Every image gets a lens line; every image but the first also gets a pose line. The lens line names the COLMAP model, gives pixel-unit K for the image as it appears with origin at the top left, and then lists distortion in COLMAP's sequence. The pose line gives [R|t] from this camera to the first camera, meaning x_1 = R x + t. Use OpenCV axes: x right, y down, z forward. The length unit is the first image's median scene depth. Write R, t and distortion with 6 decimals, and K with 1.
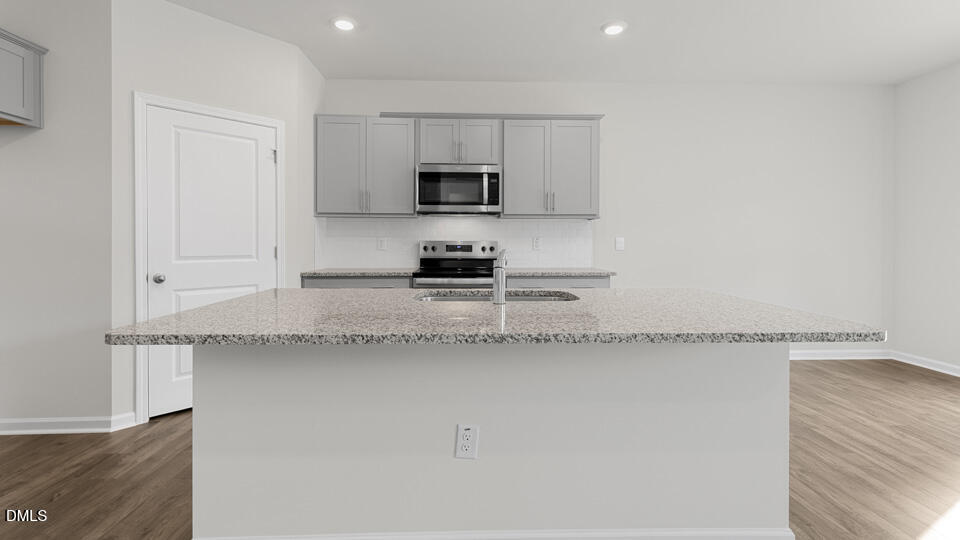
lens RADIAL K [[445.4, 0, 482.3], [0, 445.4, 255.6], [0, 0, 1]] dist [0.006757, 0.000298]
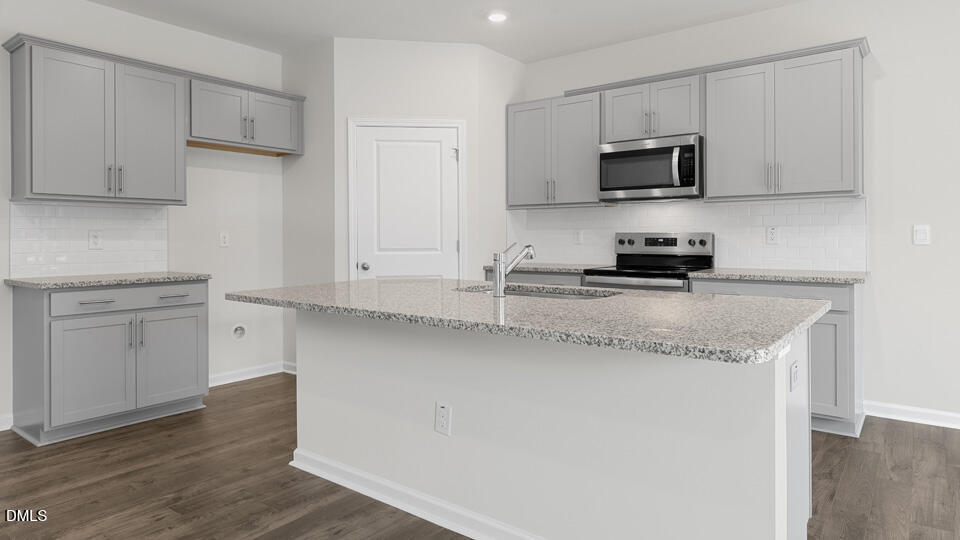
lens RADIAL K [[572.5, 0, 479.9], [0, 572.5, 258.1], [0, 0, 1]] dist [-0.001025, -0.000339]
pose [[0.766800, 0.017689, -0.641642, 0.437044], [-0.011386, 0.999838, 0.013956, 0.002639], [0.641785, -0.003395, 0.766877, -0.003730]]
